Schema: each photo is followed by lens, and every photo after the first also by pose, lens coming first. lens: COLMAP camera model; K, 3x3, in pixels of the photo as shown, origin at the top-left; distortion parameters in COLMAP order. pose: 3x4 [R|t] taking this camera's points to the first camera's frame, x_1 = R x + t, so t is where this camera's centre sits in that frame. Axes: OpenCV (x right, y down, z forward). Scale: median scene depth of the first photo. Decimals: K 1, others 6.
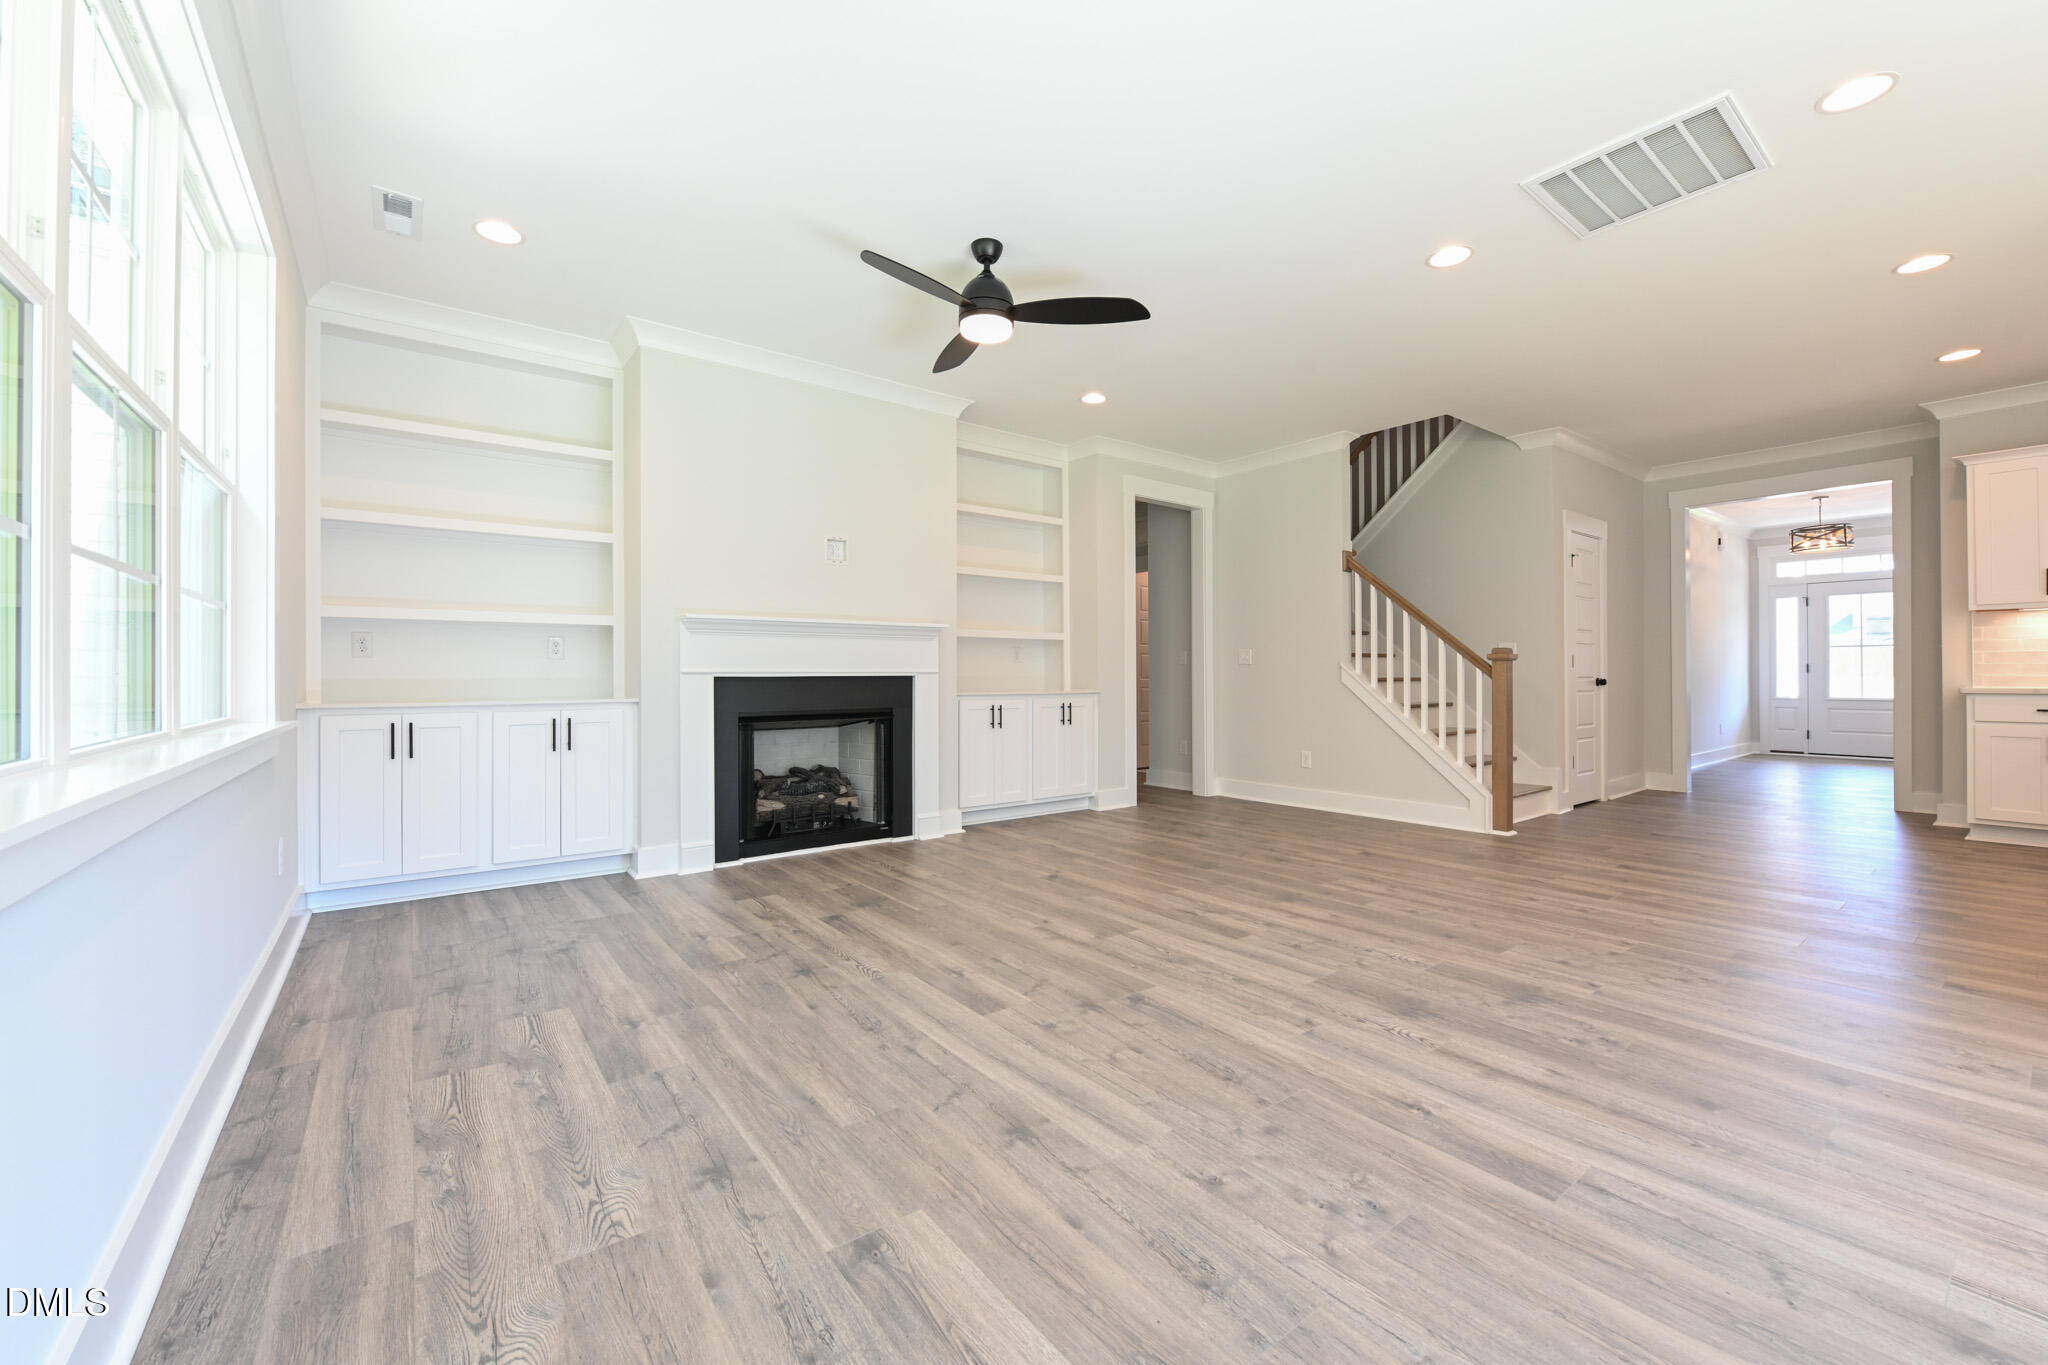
lens RADIAL K [[812.0, 0, 1019.8], [0, 812.0, 670.9], [0, 0, 1]] dist [-0.011321, -0.000120]
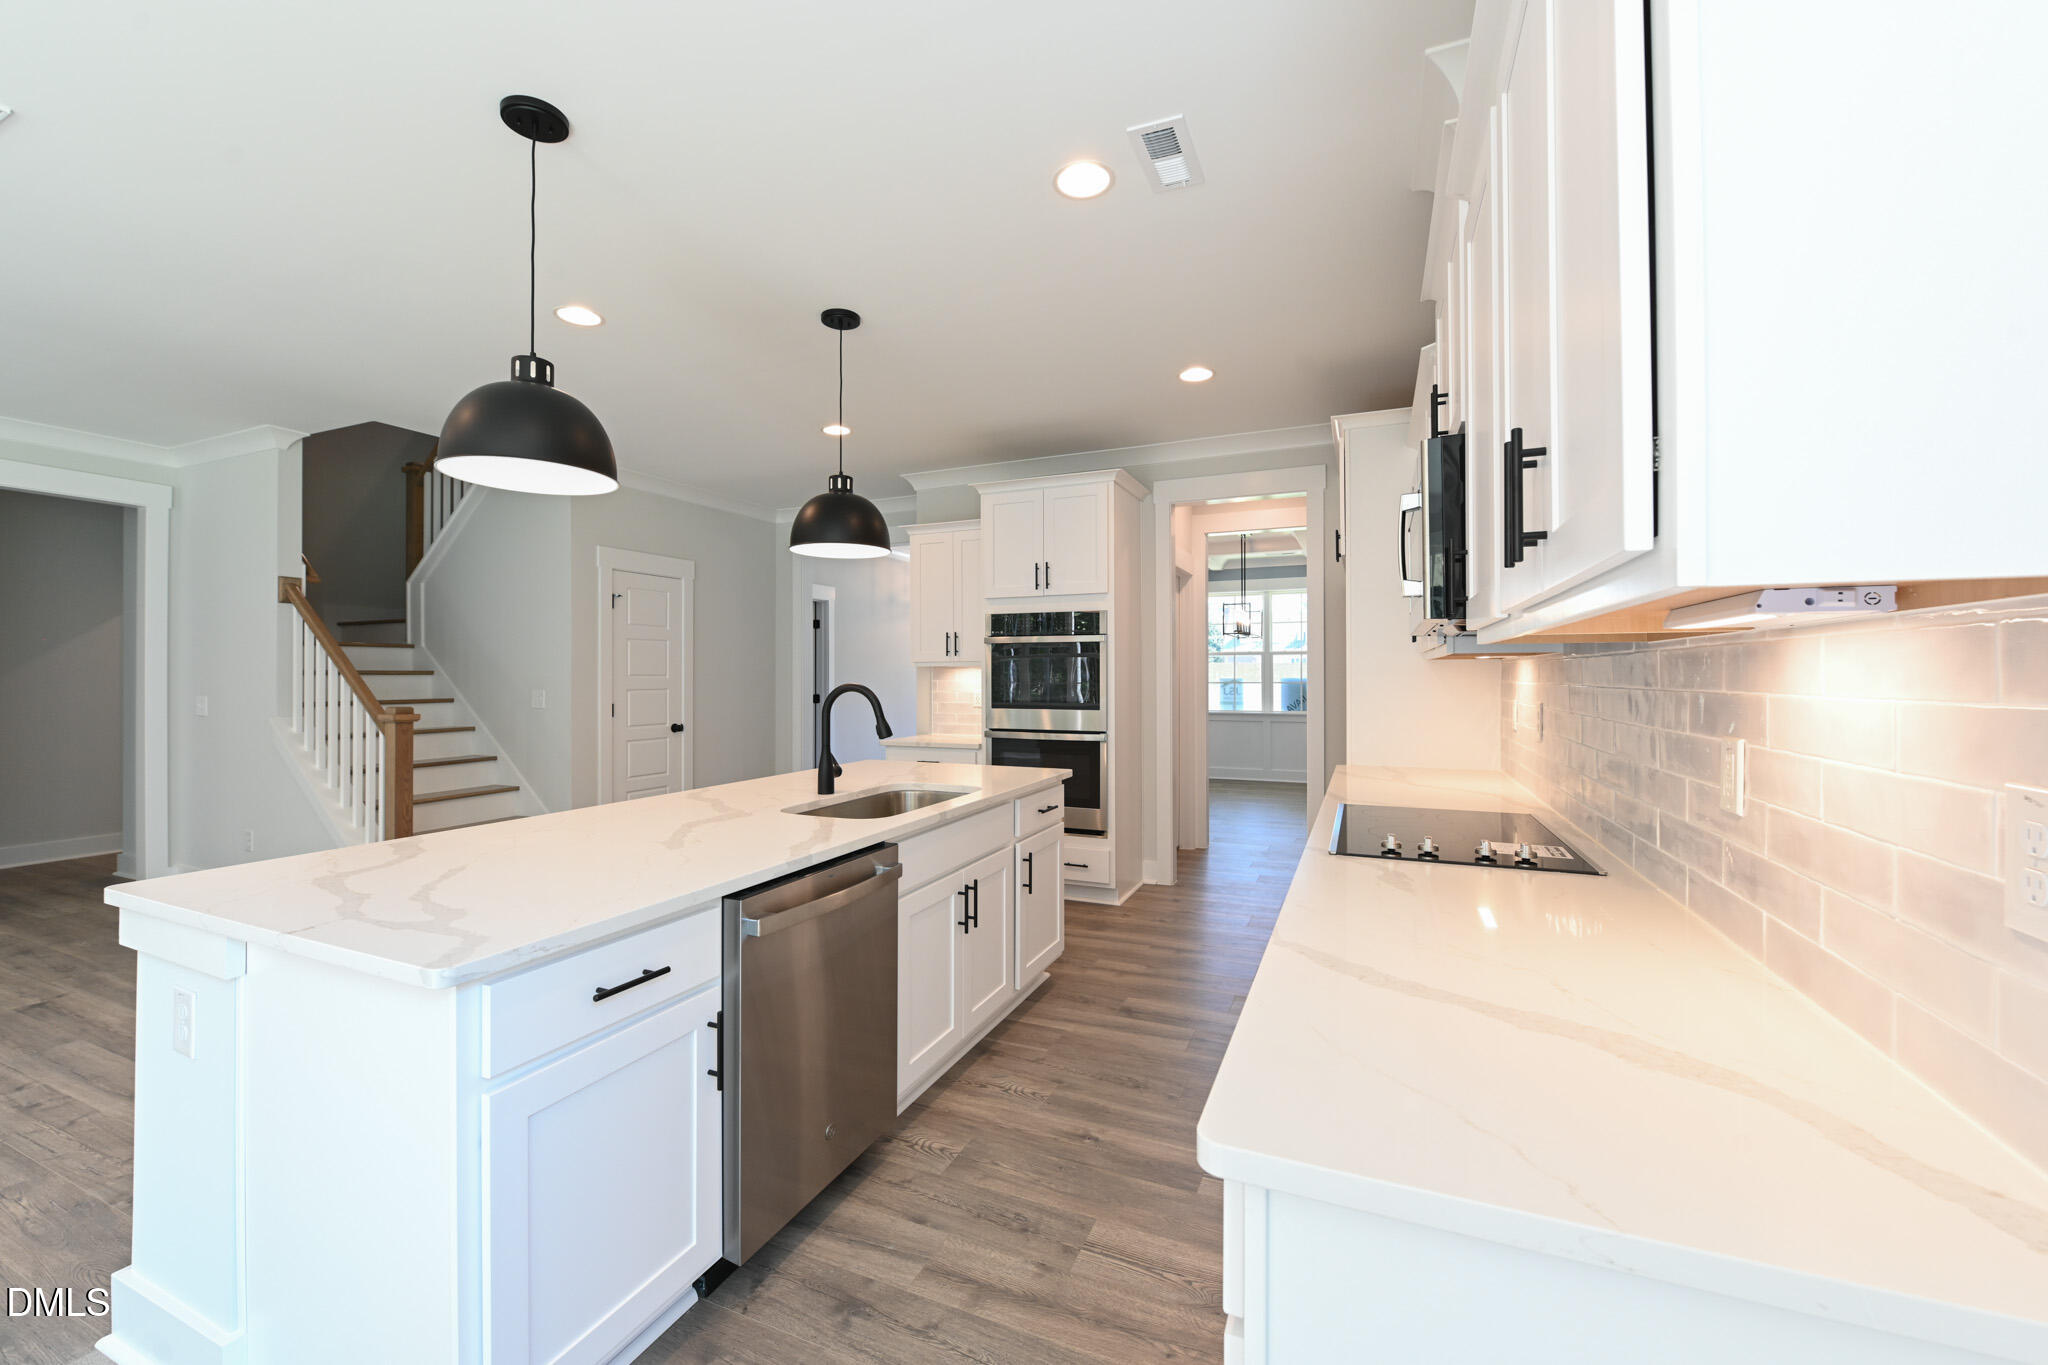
lens RADIAL K [[805.1, 0, 1020.6], [0, 805.1, 672.1], [0, 0, 1]] dist [-0.008994, 0.000194]
pose [[0.872532, 0.004070, 0.488540, 1.159706], [-0.002373, 0.999989, -0.004092, -0.094895], [-0.488552, 0.002411, 0.872532, -0.055225]]
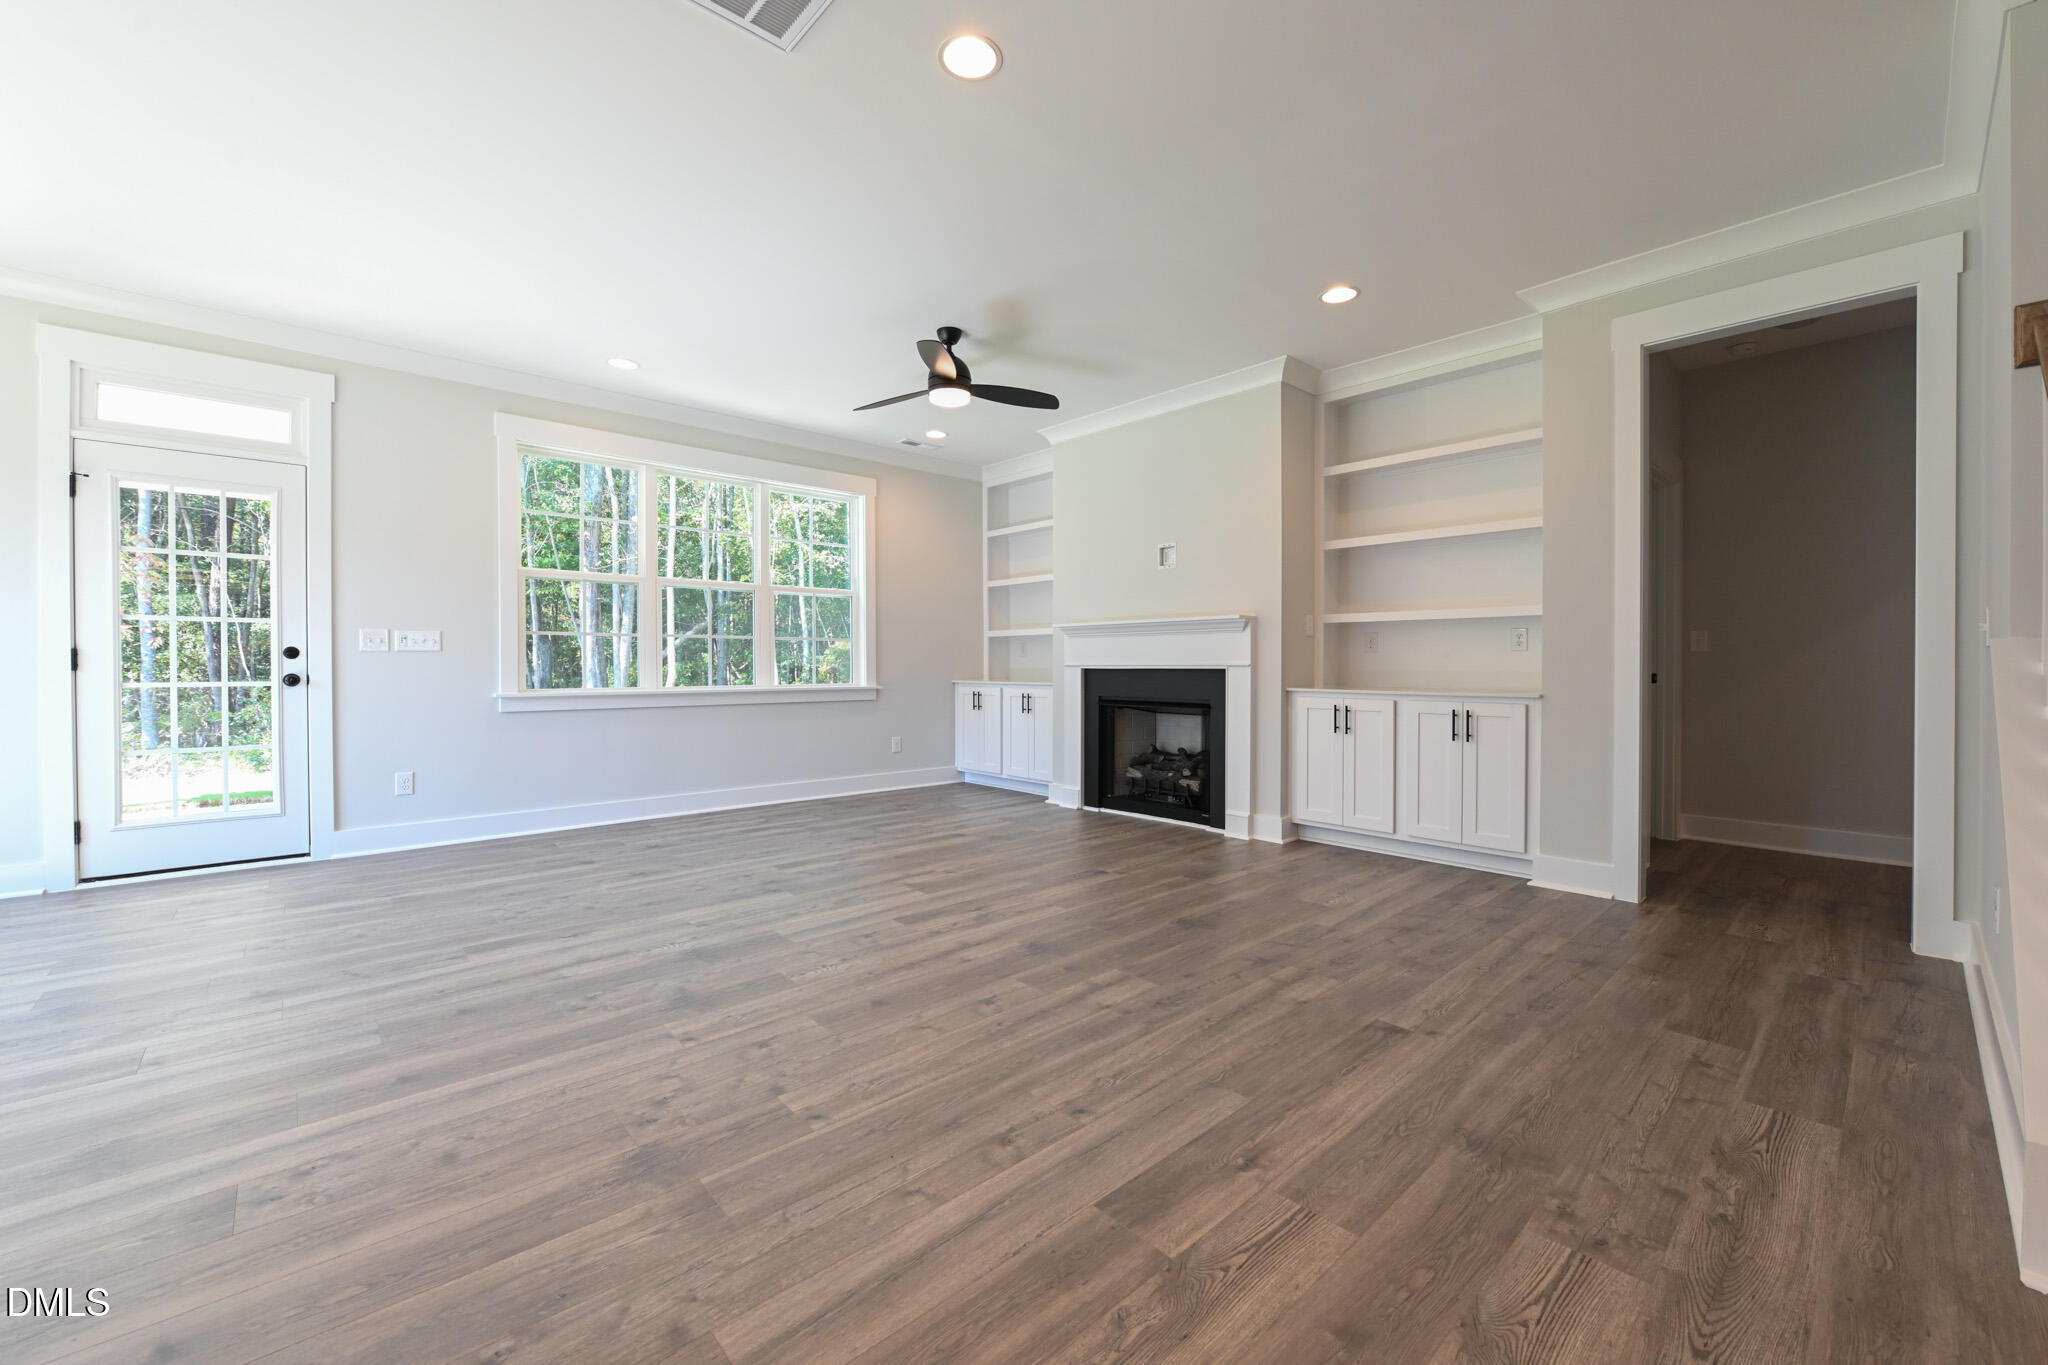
lens RADIAL K [[812.0, 0, 1019.8], [0, 812.0, 670.9], [0, 0, 1]] dist [-0.011321, -0.000120]
pose [[0.086365, 0.010398, -0.996209, 1.242777], [0.005101, 0.999928, 0.010879, -0.004608], [0.996251, -0.006022, 0.086305, 1.000353]]
